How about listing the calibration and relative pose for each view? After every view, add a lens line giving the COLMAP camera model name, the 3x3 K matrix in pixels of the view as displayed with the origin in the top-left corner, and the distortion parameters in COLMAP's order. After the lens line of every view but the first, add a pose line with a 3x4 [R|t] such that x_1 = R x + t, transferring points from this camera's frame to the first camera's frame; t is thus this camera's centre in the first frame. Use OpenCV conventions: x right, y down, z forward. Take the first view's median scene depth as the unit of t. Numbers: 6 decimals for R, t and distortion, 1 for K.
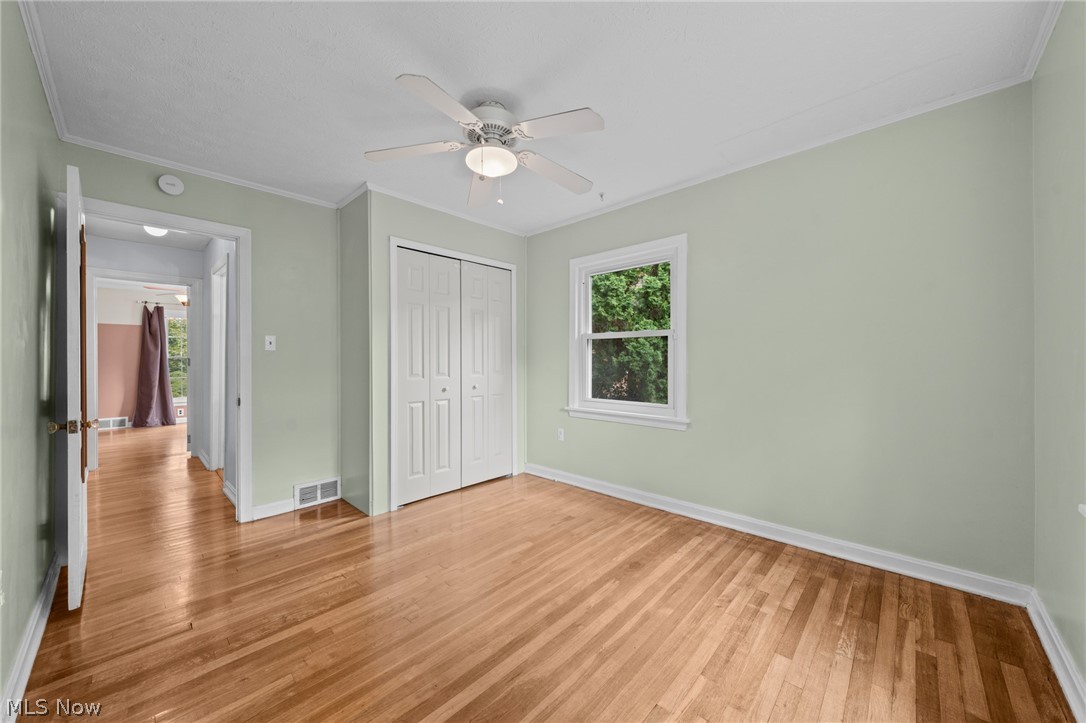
lens RADIAL K [[391.8, 0, 547.1], [0, 391.8, 360.1], [0, 0, 1]] dist [-0.003086, -0.000483]
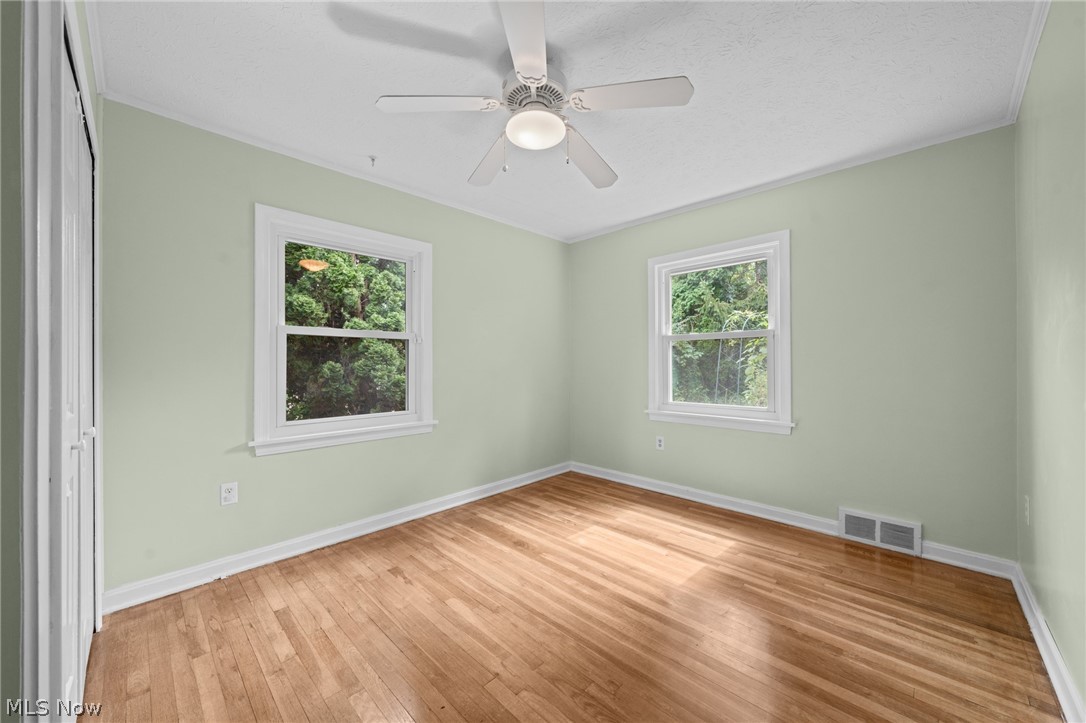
lens RADIAL K [[391.8, 0, 546.2], [0, 391.8, 360.7], [0, 0, 1]] dist [-0.003086, -0.000483]
pose [[0.029945, 0.011639, 0.999484, -0.770354], [0.008174, 0.999896, -0.011889, 0.006084], [-0.999518, 0.008525, 0.029847, 0.744464]]
